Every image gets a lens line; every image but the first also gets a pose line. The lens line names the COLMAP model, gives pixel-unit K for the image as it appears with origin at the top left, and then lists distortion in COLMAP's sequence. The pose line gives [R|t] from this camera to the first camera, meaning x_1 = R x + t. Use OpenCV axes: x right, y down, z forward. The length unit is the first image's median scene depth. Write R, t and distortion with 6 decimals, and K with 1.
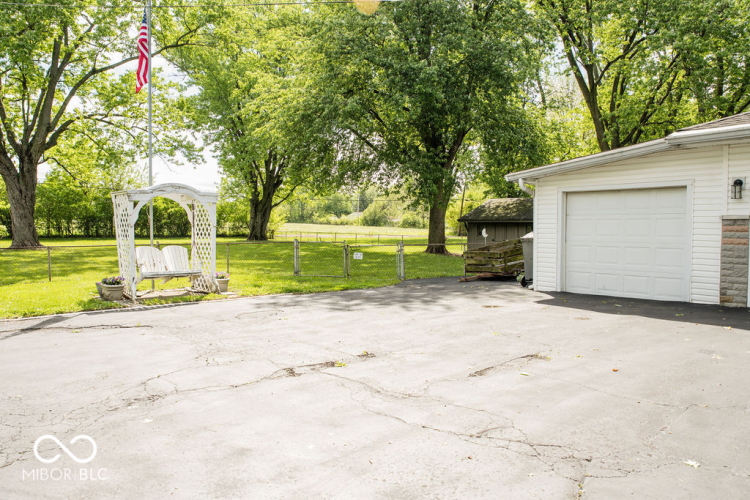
lens RADIAL K [[525.7, 0, 375.0], [0, 525.7, 250.0], [0, 0, 1]] dist [-0.105861, 0.074434]
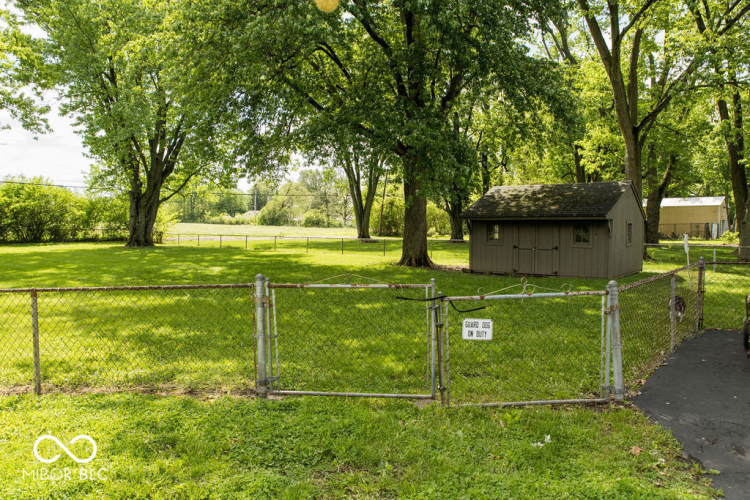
lens RADIAL K [[525.7, 0, 375.0], [0, 525.7, 250.0], [0, 0, 1]] dist [-0.105861, 0.074434]
pose [[0.979050, -0.015621, 0.203020, -0.042785], [0.015155, 0.999878, 0.003849, -0.010181], [-0.203055, -0.000692, 0.979167, 0.194971]]
